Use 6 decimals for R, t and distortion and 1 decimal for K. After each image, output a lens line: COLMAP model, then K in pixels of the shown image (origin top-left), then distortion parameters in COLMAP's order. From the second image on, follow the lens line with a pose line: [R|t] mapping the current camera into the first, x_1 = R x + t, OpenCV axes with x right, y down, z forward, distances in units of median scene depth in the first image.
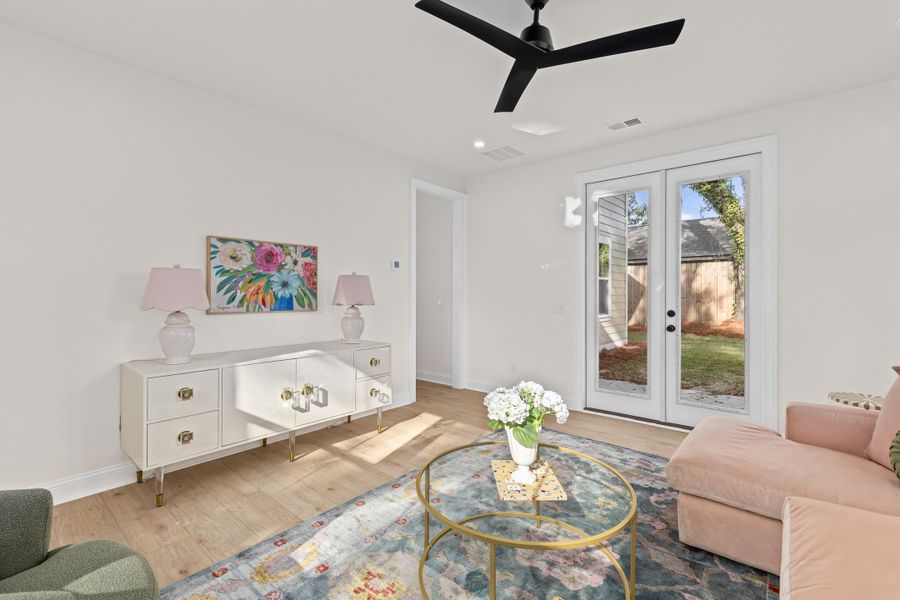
lens RADIAL K [[407.1, 0, 448.9], [0, 407.1, 294.2], [0, 0, 1]] dist [0.001803, -0.000023]
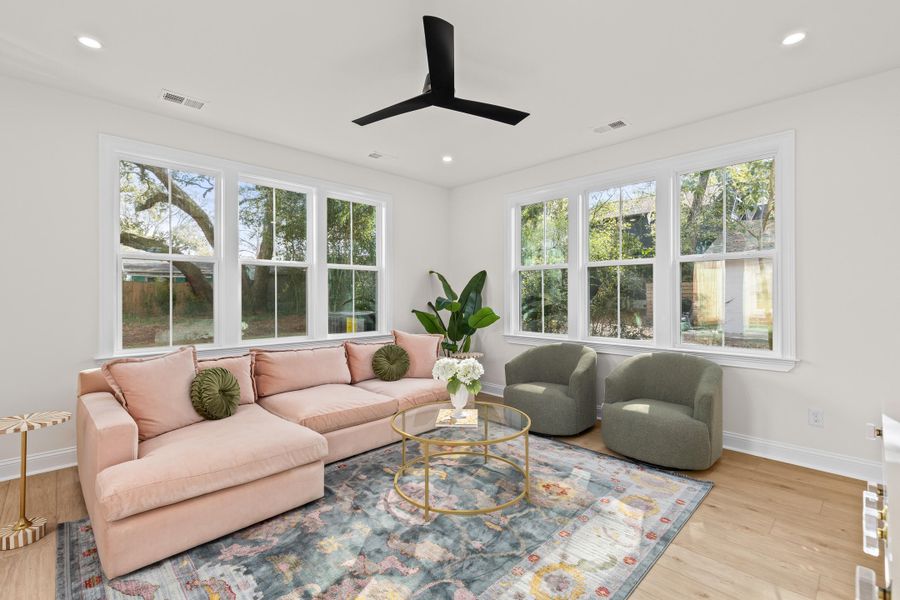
lens RADIAL K [[407.1, 0, 453.8], [0, 407.1, 293.9], [0, 0, 1]] dist [0.001803, -0.000023]
pose [[-0.998063, 0.000922, 0.062200, 0.056965], [0.001173, 0.999991, 0.004004, -0.007524], [-0.062196, 0.004069, -0.998056, 1.373018]]
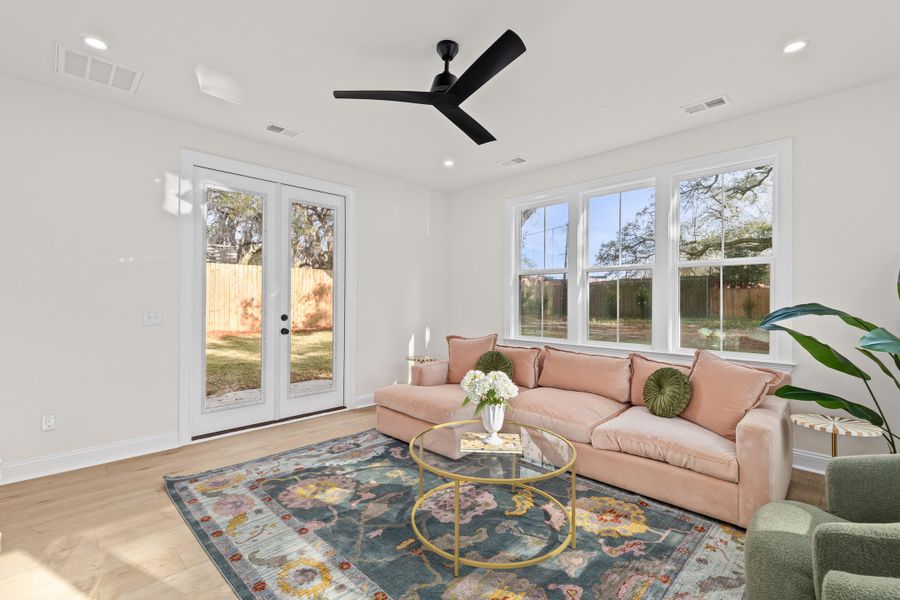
lens RADIAL K [[407.1, 0, 452.6], [0, 407.1, 299.7], [0, 0, 1]] dist [0.001803, -0.000023]
pose [[0.061774, 0.002379, 0.998087, -0.603780], [-0.000831, 0.999997, -0.002332, 0.002163], [-0.998090, -0.000685, 0.061775, 0.570705]]
